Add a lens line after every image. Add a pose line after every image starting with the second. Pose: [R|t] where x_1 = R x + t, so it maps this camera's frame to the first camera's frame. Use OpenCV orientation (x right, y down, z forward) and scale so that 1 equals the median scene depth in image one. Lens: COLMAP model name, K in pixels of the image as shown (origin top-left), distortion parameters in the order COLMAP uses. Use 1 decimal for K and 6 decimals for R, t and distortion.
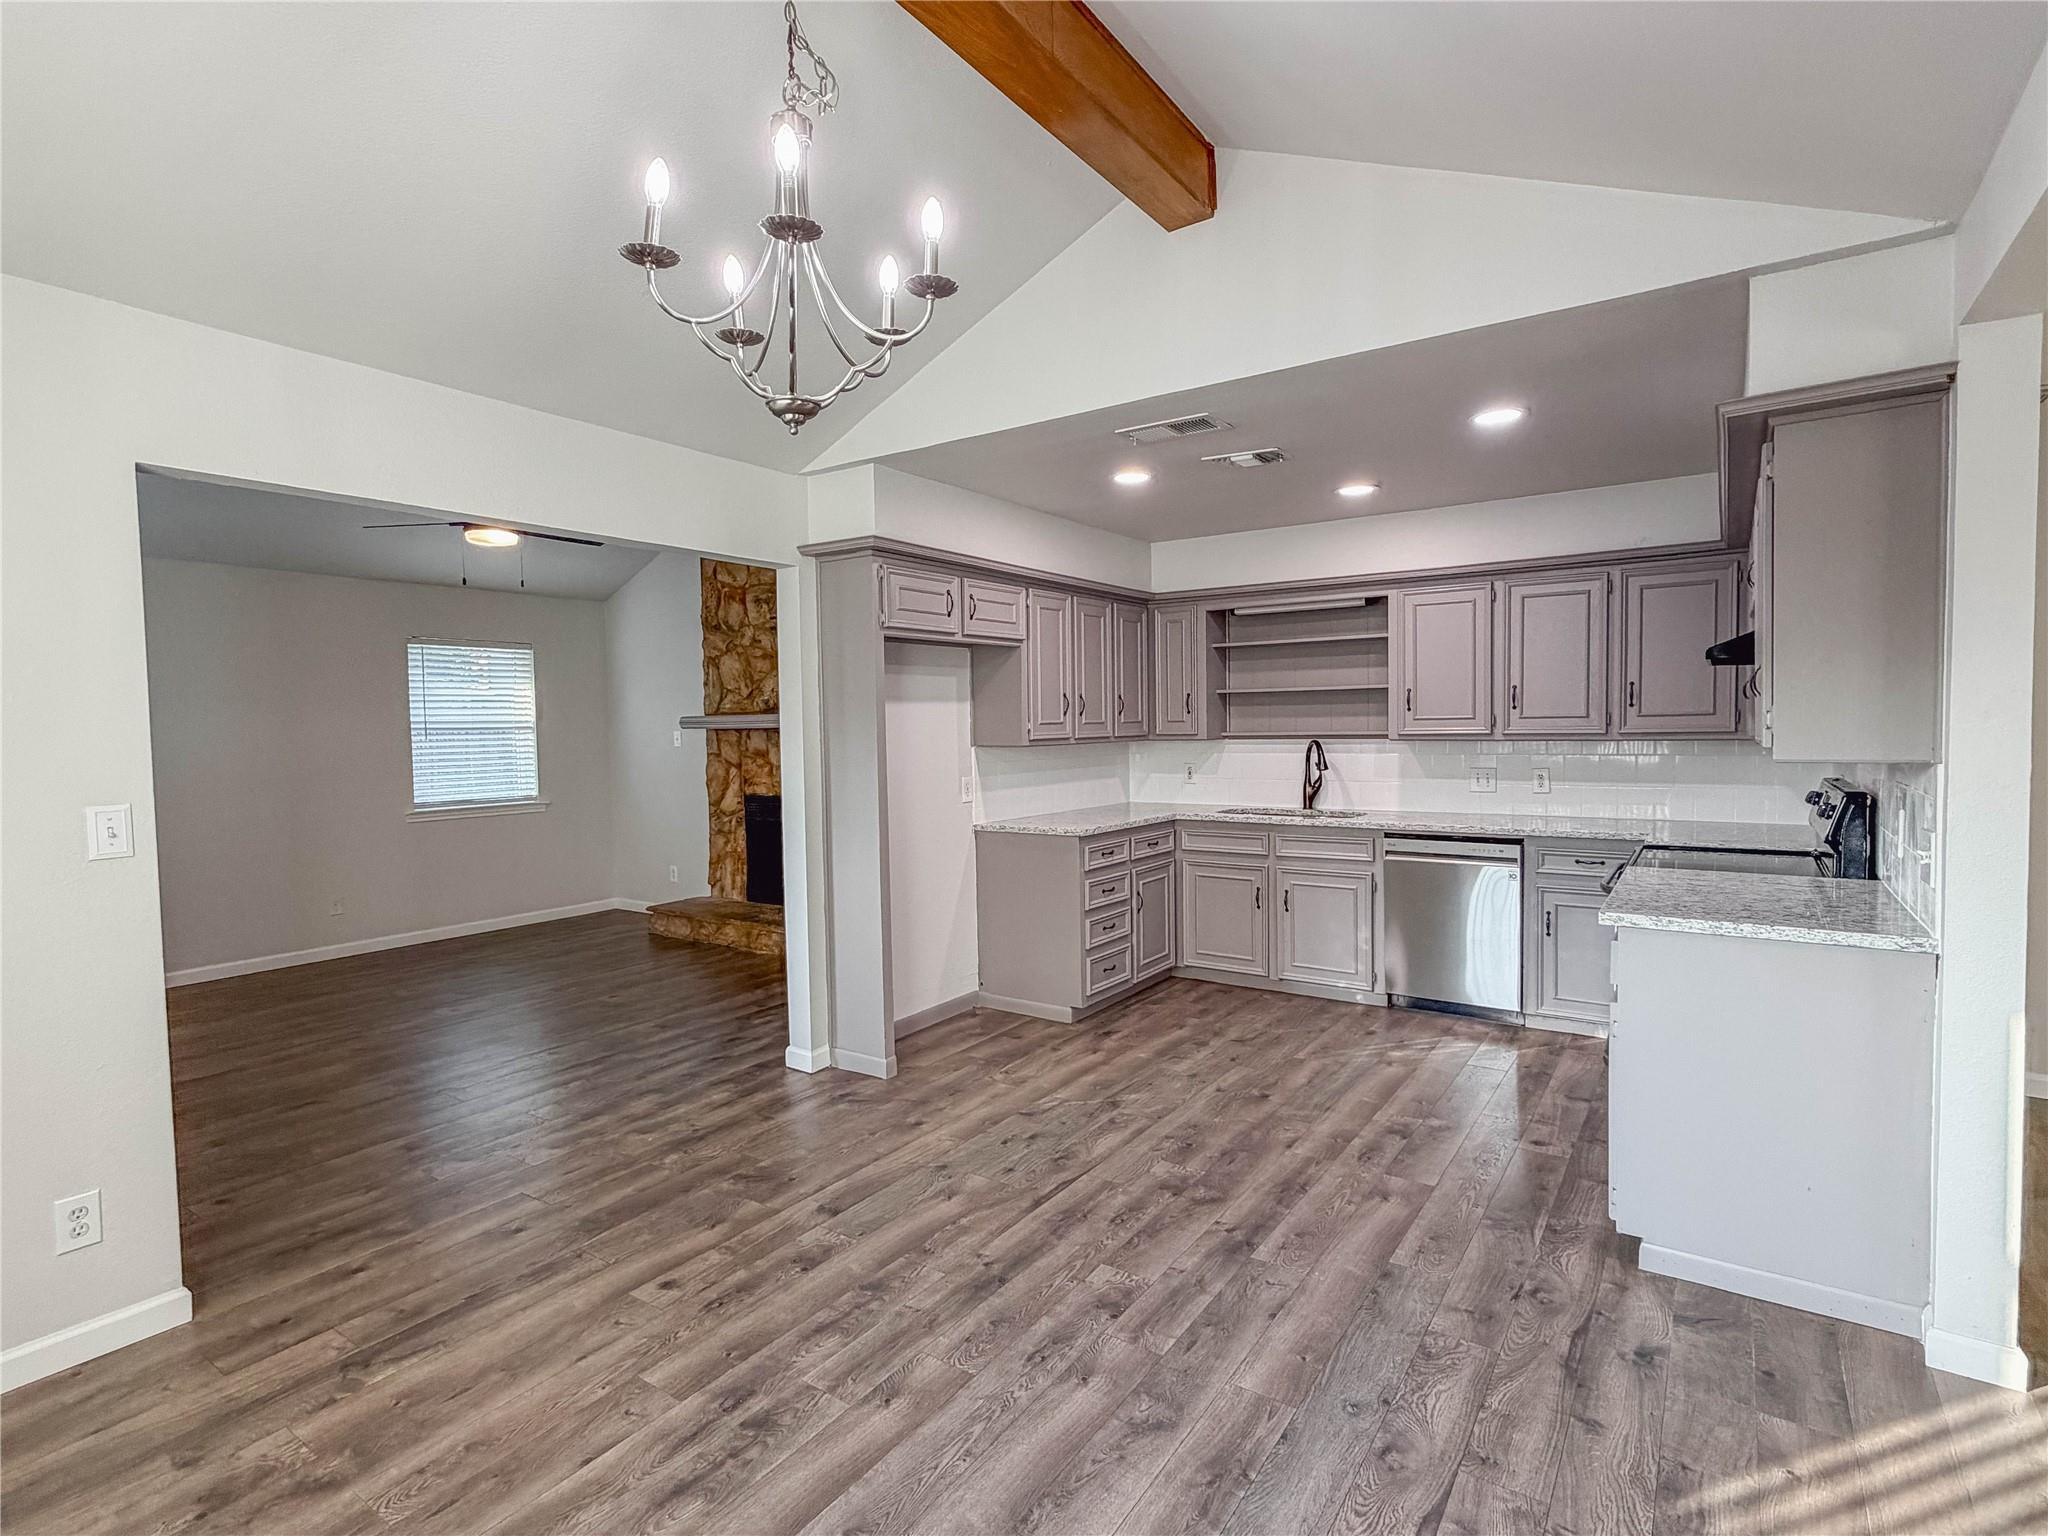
lens RADIAL K [[1019.1, 0, 1024.0], [0, 1019.1, 768.0], [0, 0, 1]] dist [-0.000423, 0.000725]
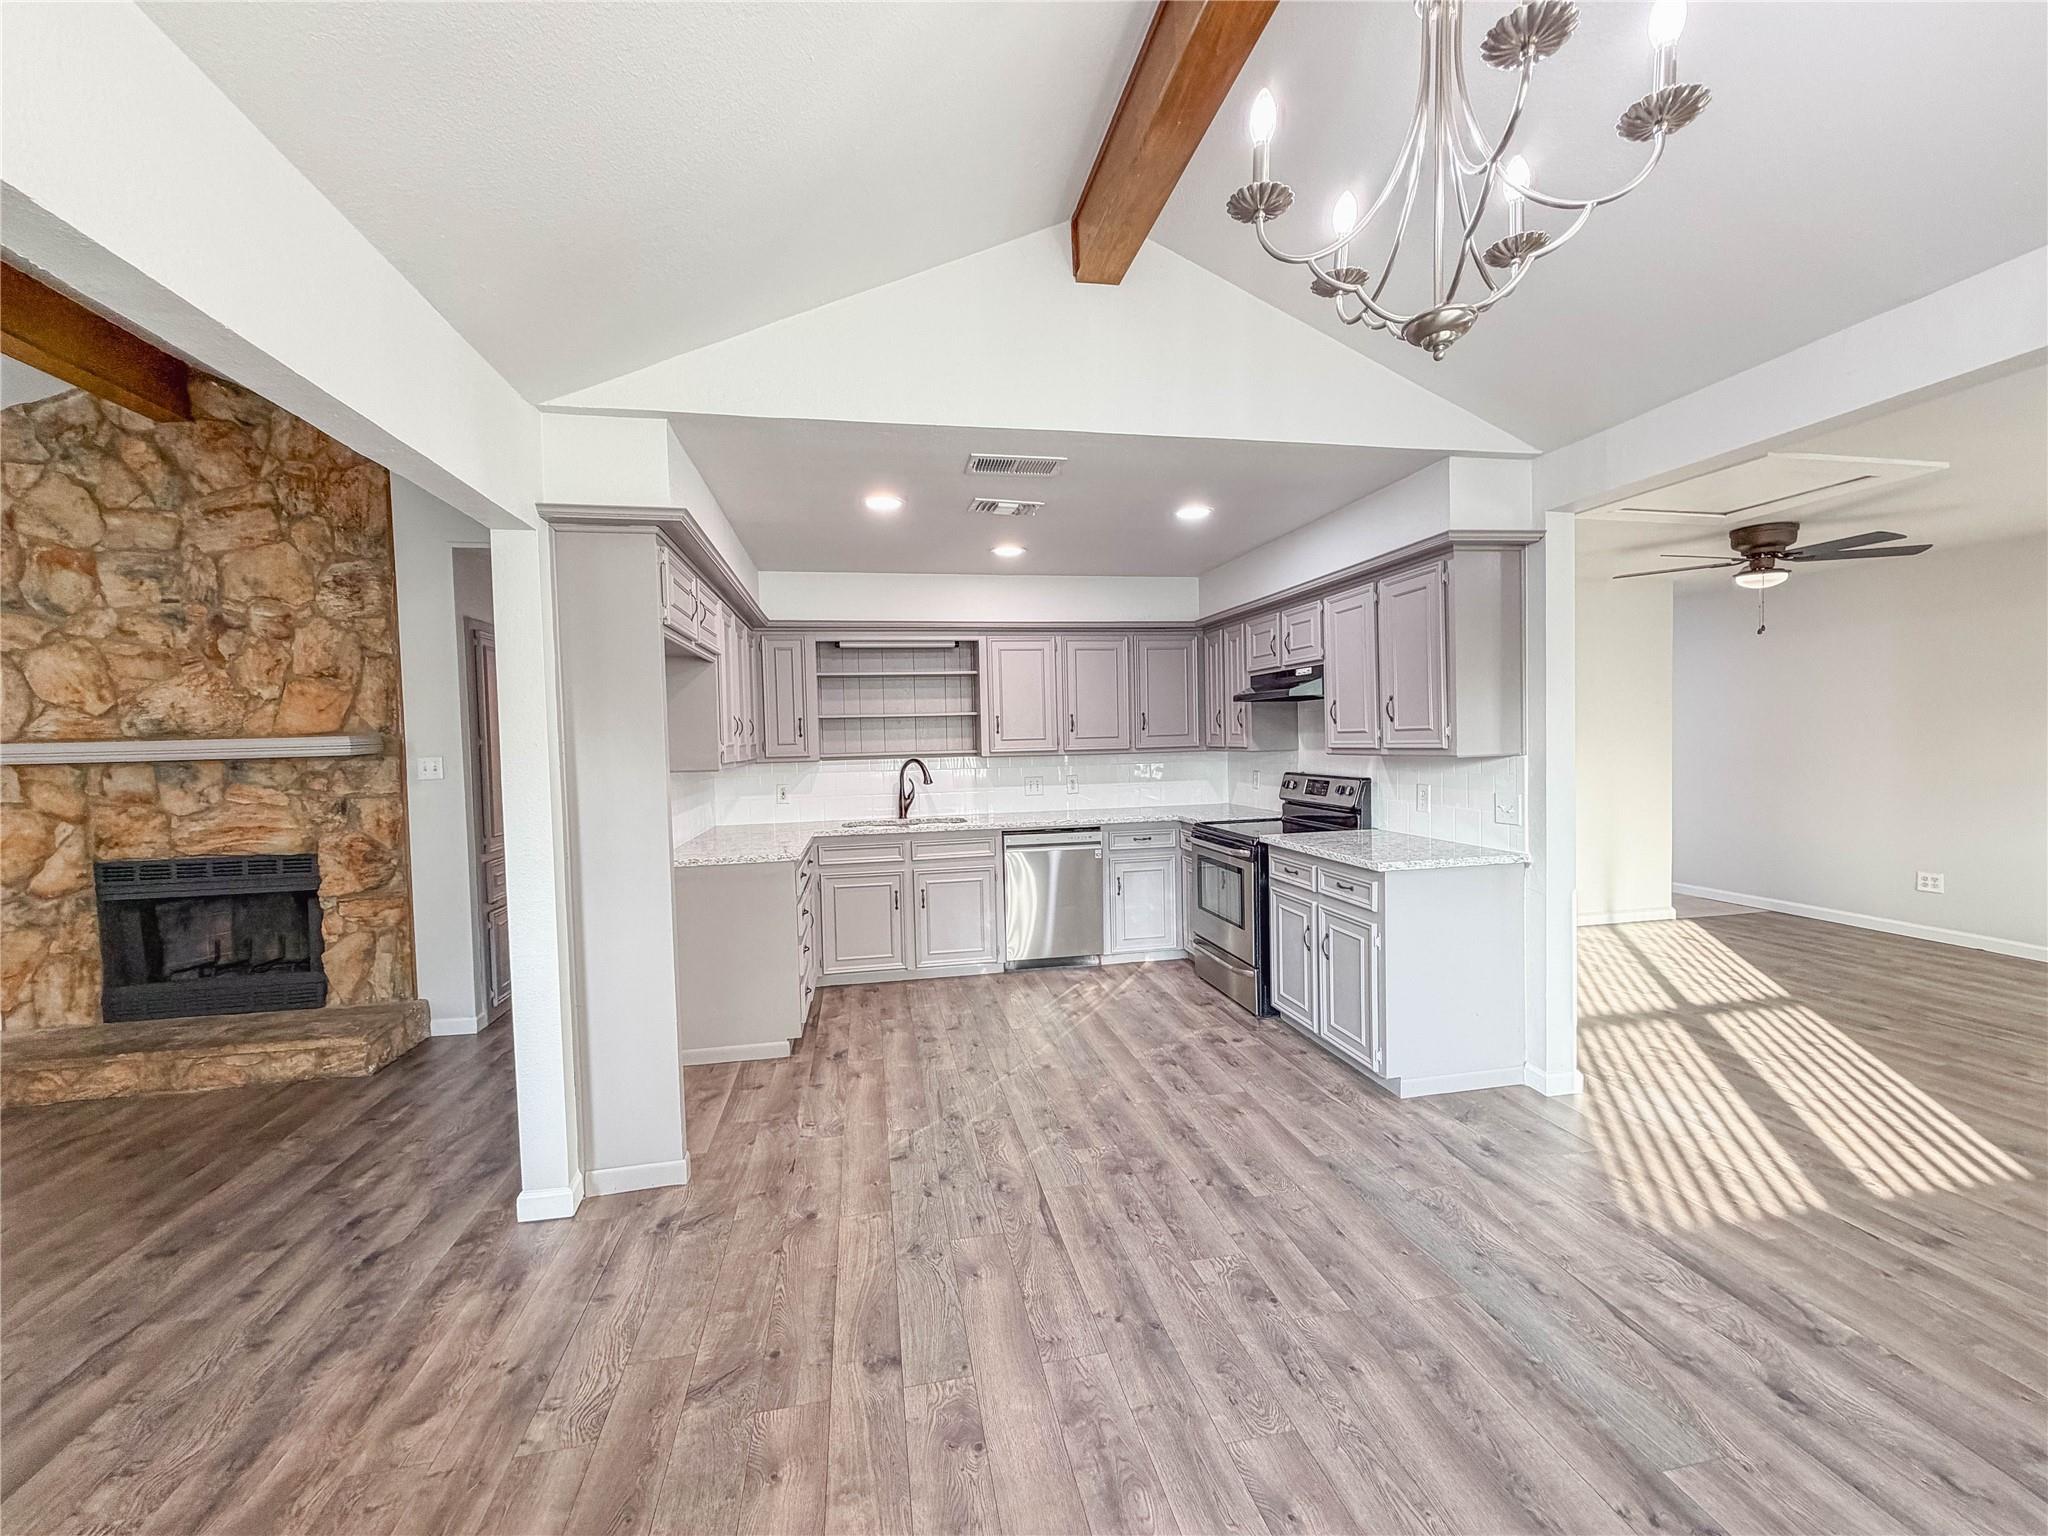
lens RADIAL K [[816.4, 0, 1024.0], [0, 816.4, 768.0], [0, 0, 1]] dist [-0.000005, -0.000054]
pose [[0.699414, -0.027754, 0.714177, -0.339621], [0.046104, 0.998917, -0.006332, -0.005966], [-0.713228, 0.037356, 0.699936, 0.292570]]
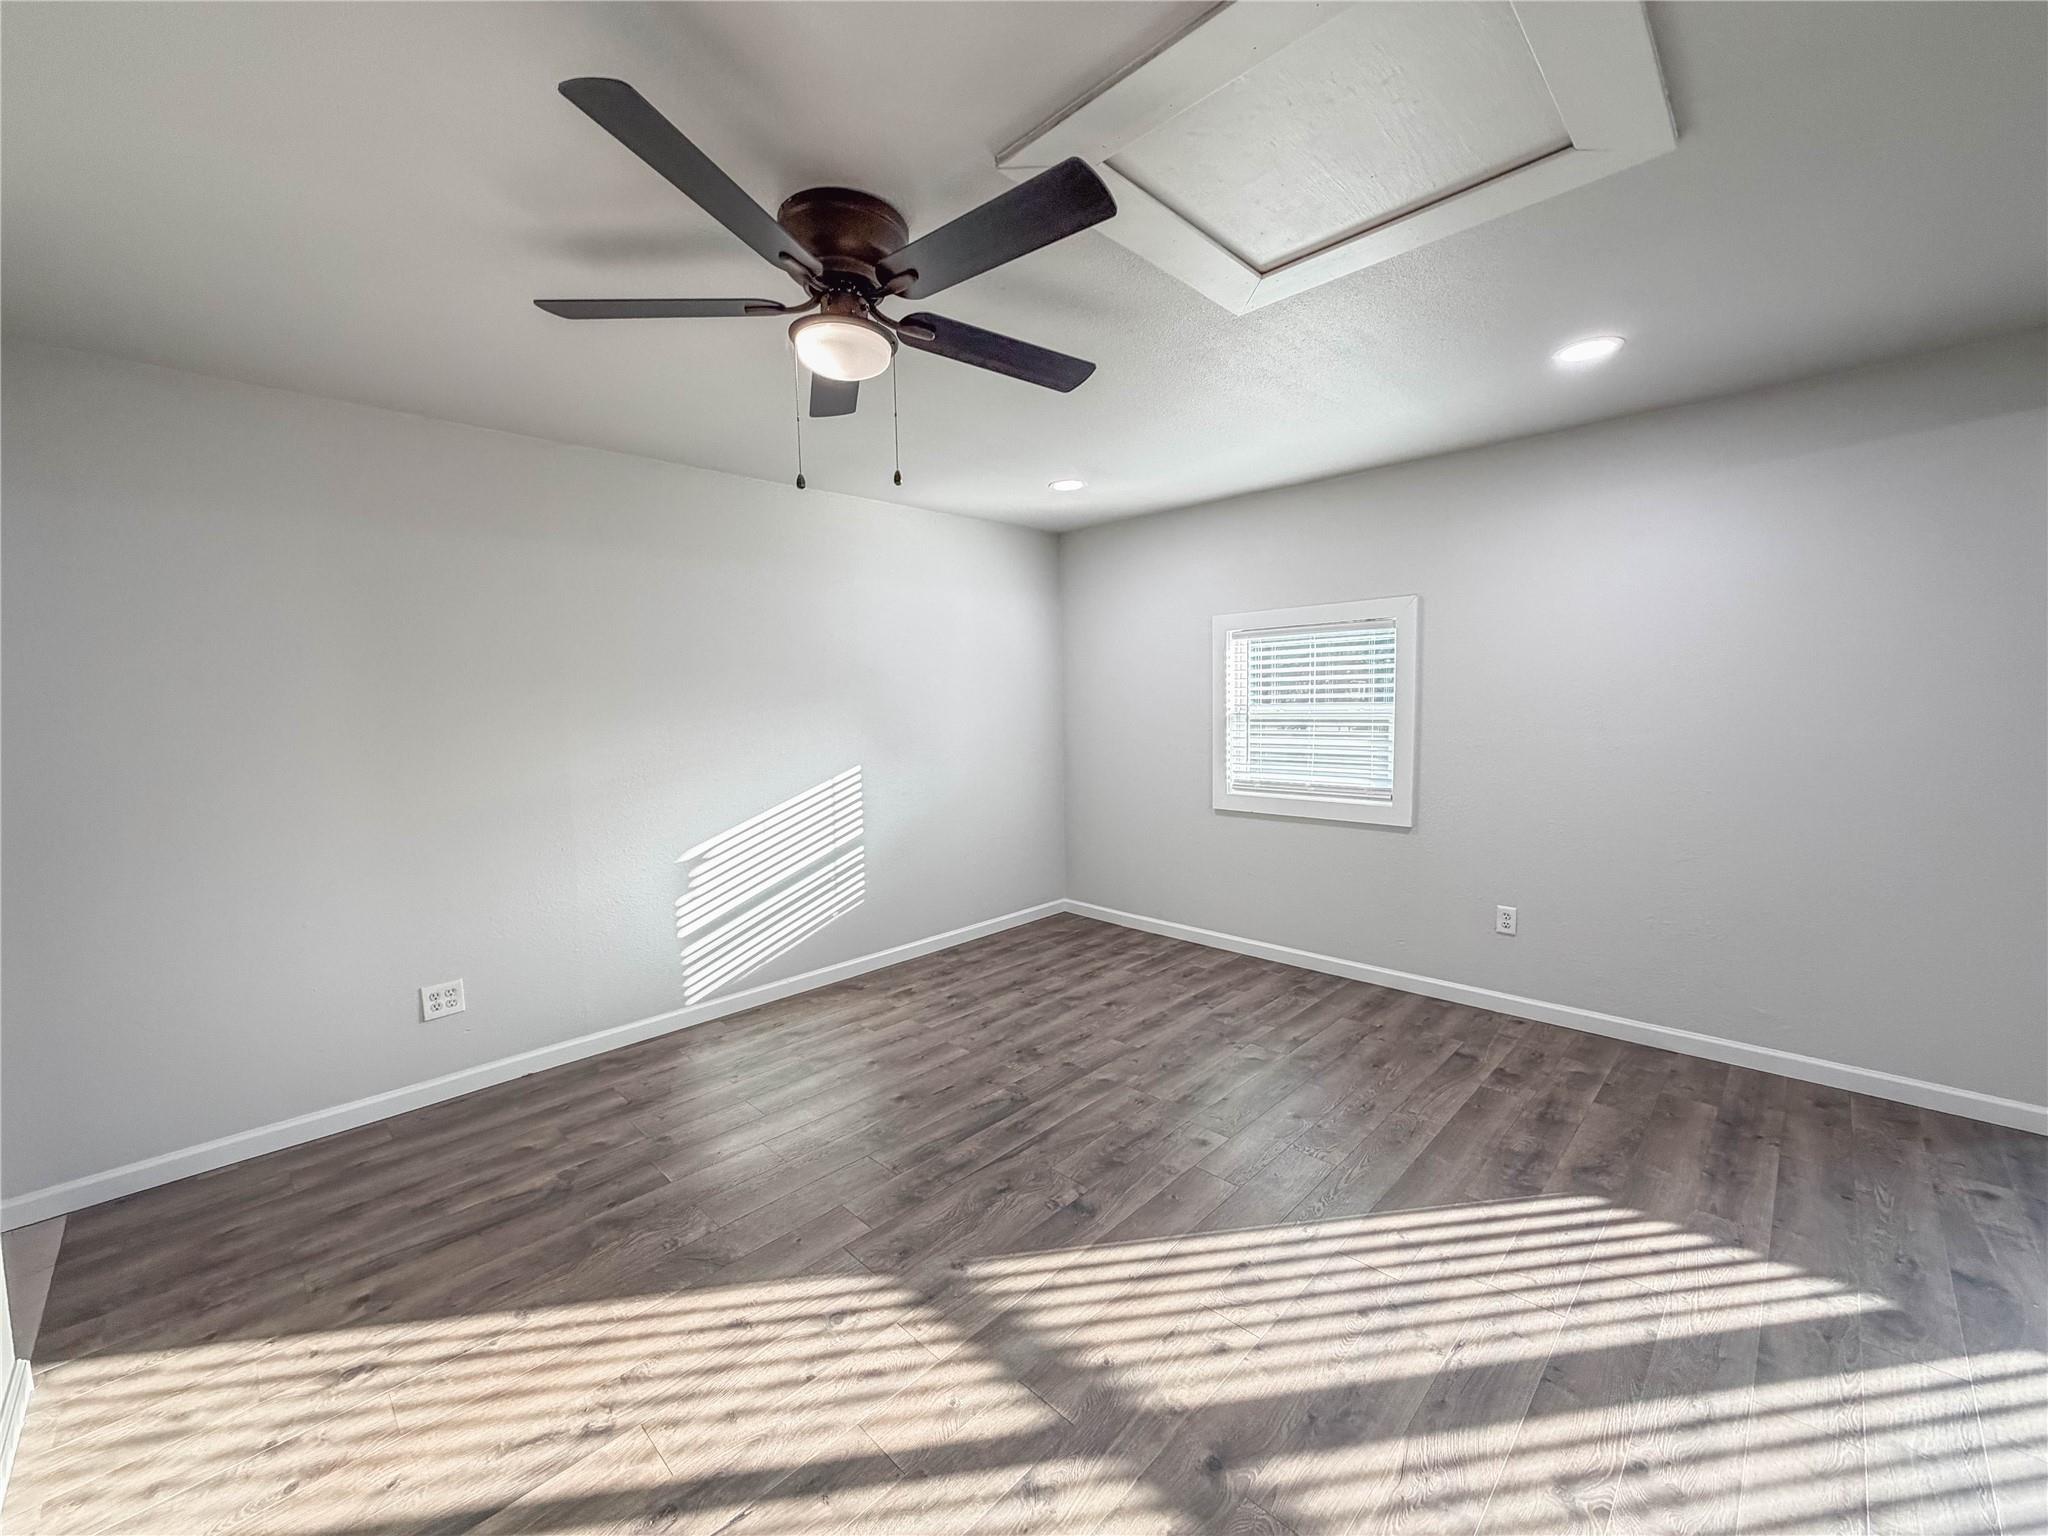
lens RADIAL K [[816.4, 0, 1024.0], [0, 816.4, 768.0], [0, 0, 1]] dist [-0.000005, -0.000054]
pose [[-0.983836, 0.015562, 0.178392, 0.695141], [0.039496, 0.990541, 0.131410, -0.041291], [-0.174660, 0.136332, -0.975145, 0.687274]]
